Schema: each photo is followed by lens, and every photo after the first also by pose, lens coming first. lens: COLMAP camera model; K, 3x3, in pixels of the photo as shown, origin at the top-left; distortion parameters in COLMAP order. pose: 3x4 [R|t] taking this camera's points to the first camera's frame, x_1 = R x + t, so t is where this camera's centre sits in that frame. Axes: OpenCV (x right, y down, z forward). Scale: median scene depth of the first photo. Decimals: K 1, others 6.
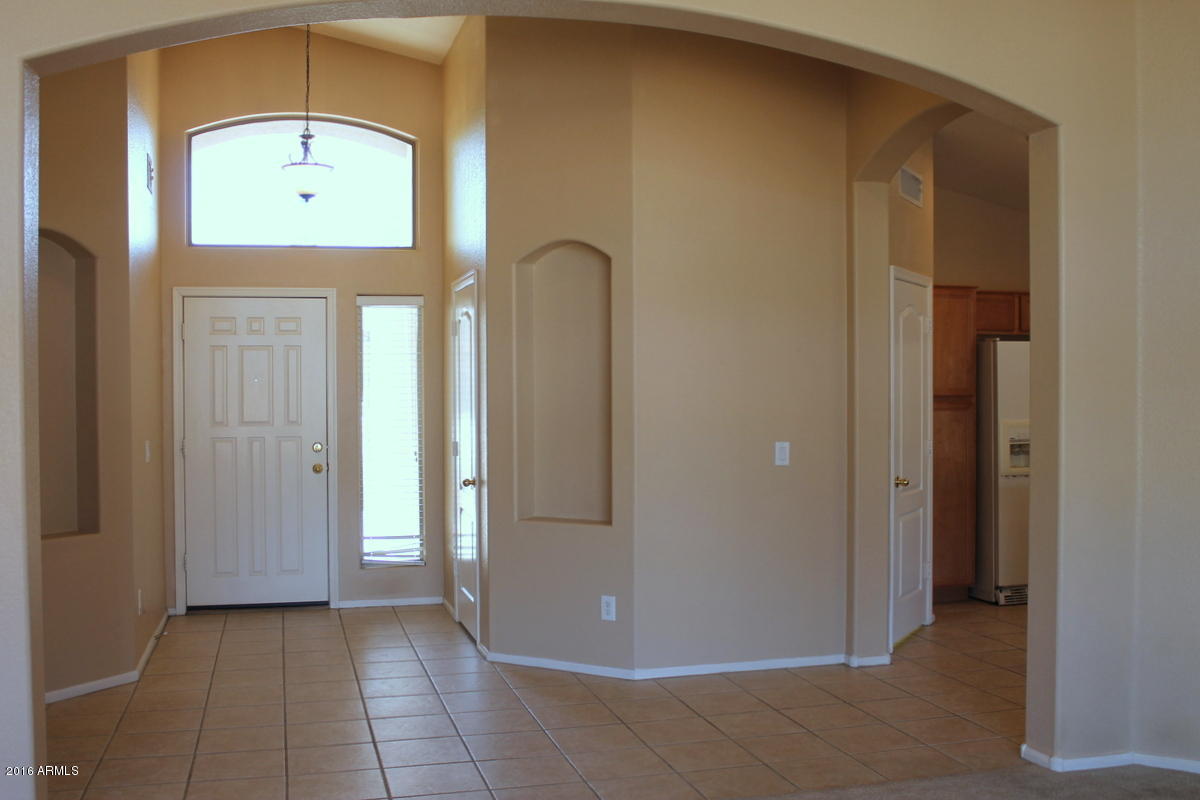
lens RADIAL K [[1177.2, 0, 600.0], [0, 1177.2, 400.0], [0, 0, 1]] dist [-0.097114, 0.031836]
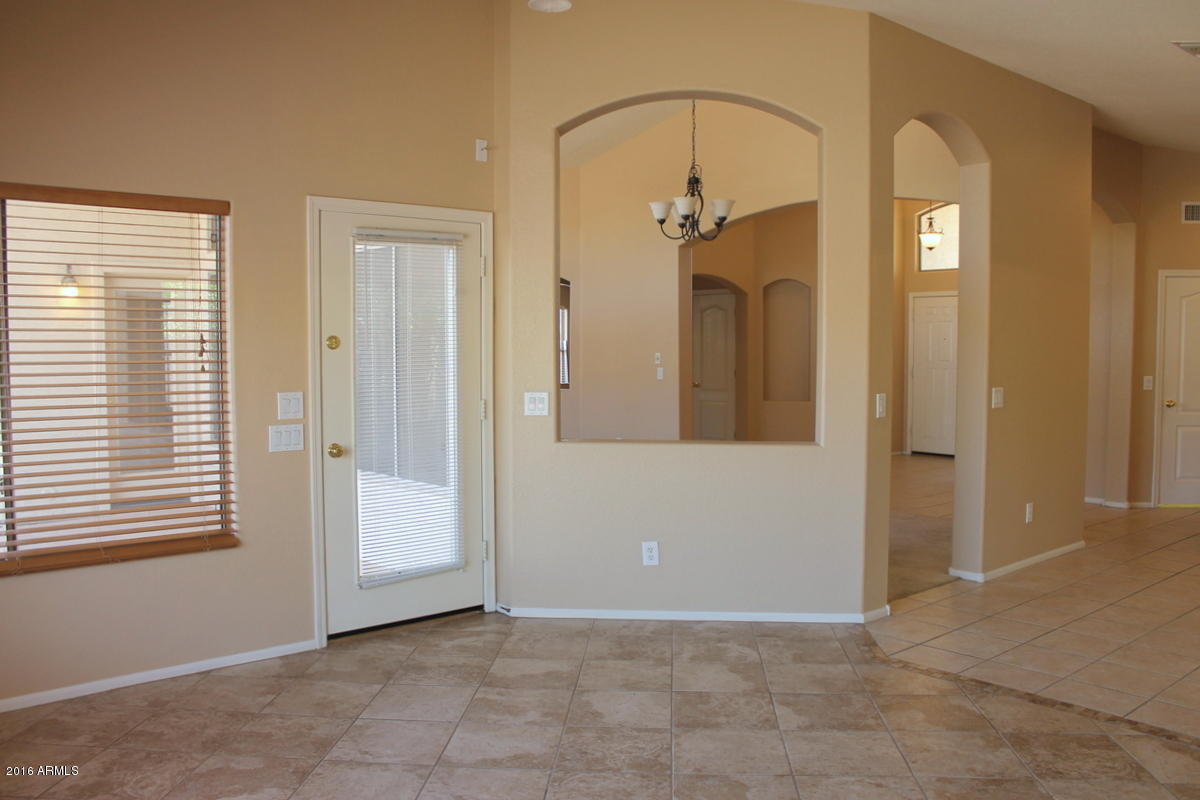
lens RADIAL K [[1010.6, 0, 591.1], [0, 1010.6, 401.1], [0, 0, 1]] dist [-0.166770, 0.151750]
pose [[0.431708, 0.055582, -0.900300, 1.162326], [-0.012667, 0.998375, 0.055563, 0.002281], [0.901925, -0.012583, 0.431710, -0.304796]]
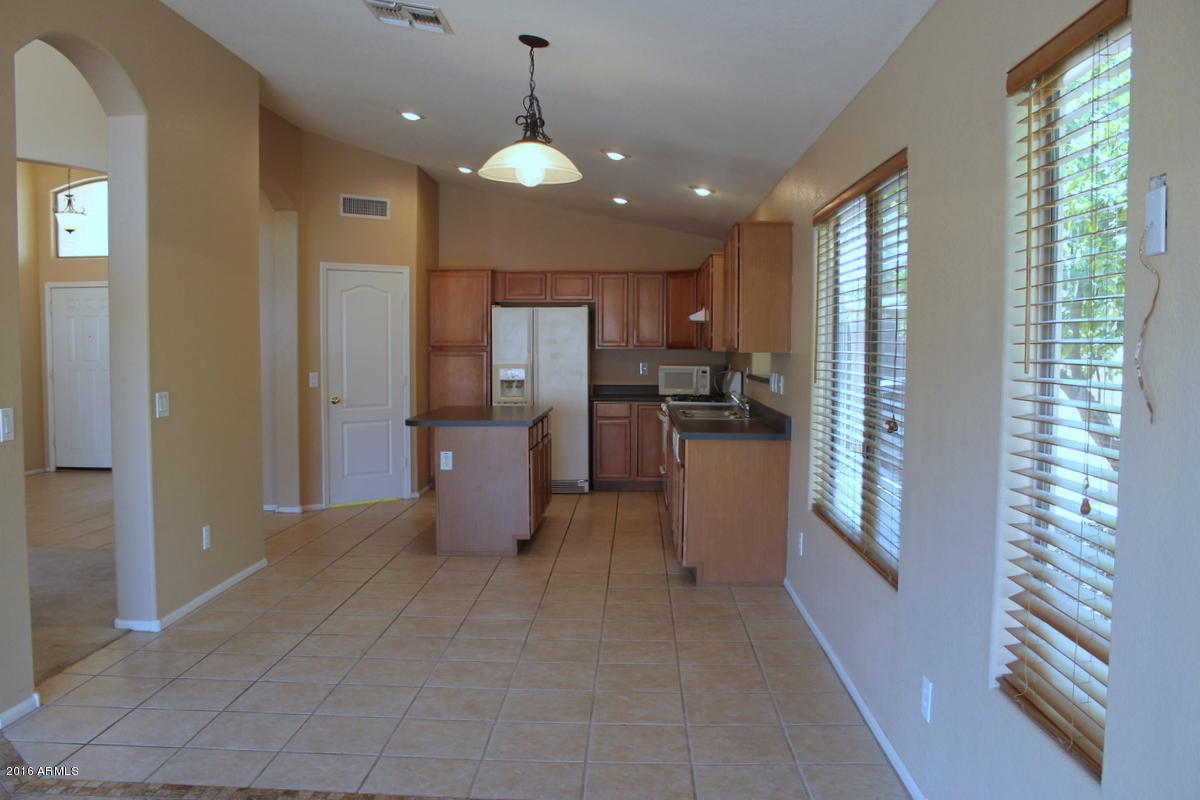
lens RADIAL K [[1010.6, 0, 591.1], [0, 1010.6, 401.1], [0, 0, 1]] dist [-0.166770, 0.151750]
pose [[0.953110, 0.022758, -0.301768, 1.029784], [-0.008442, 0.998780, 0.048660, 0.003014], [0.302507, -0.043831, 0.952139, -0.176151]]
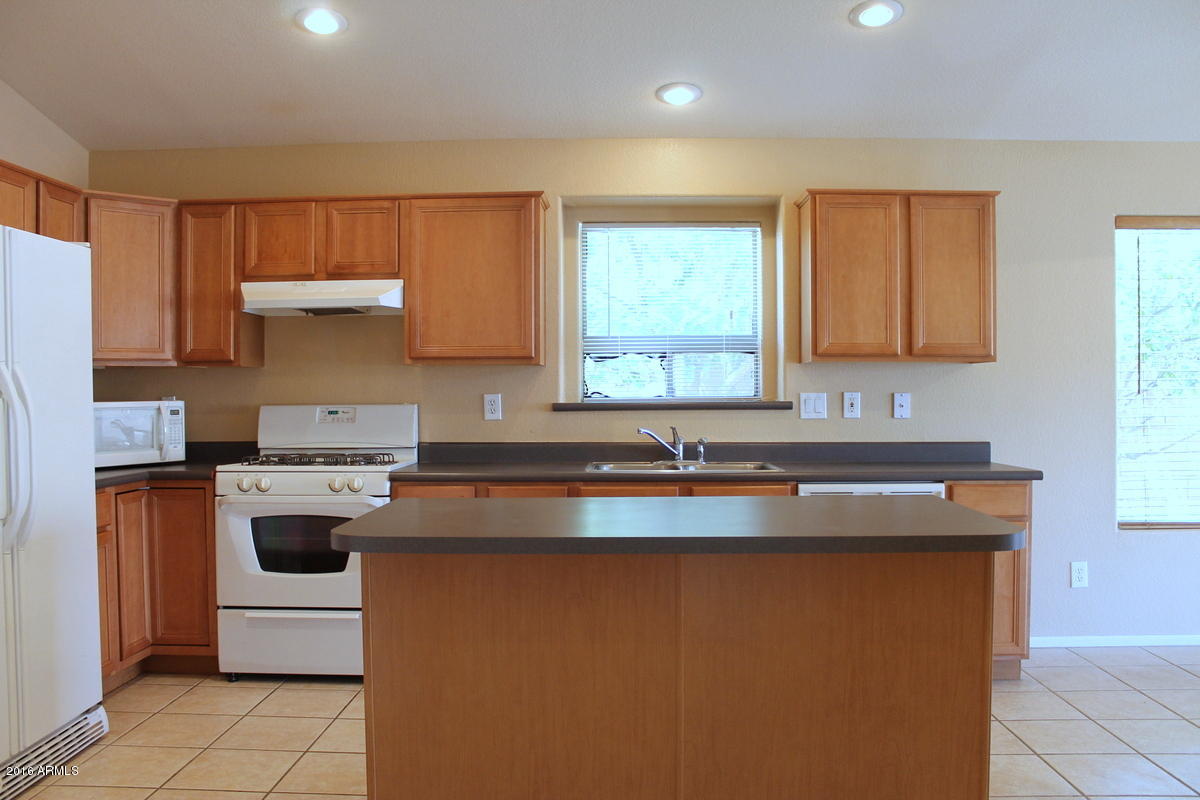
lens RADIAL K [[1010.6, 0, 591.1], [0, 1010.6, 401.1], [0, 0, 1]] dist [-0.166770, 0.151750]
pose [[0.292201, -0.005605, 0.956340, 0.106824], [0.012439, 0.999921, 0.002060, 0.026159], [-0.956276, 0.011294, 0.292248, 0.841574]]
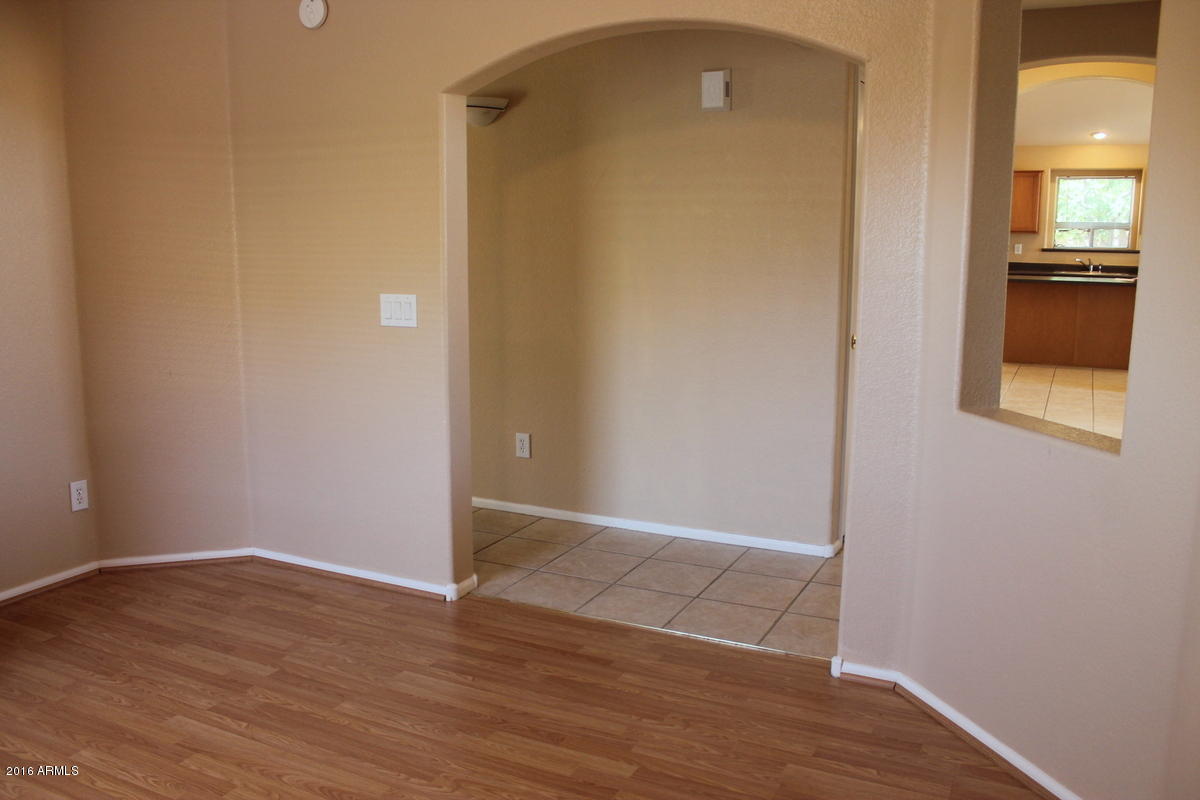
lens RADIAL K [[1010.6, 0, 591.1], [0, 1010.6, 401.1], [0, 0, 1]] dist [-0.166770, 0.151750]
pose [[0.665047, -0.116197, 0.737706, -1.274803], [-0.001569, 0.987602, 0.156973, 0.024709], [-0.746800, -0.105552, 0.656619, 0.440548]]
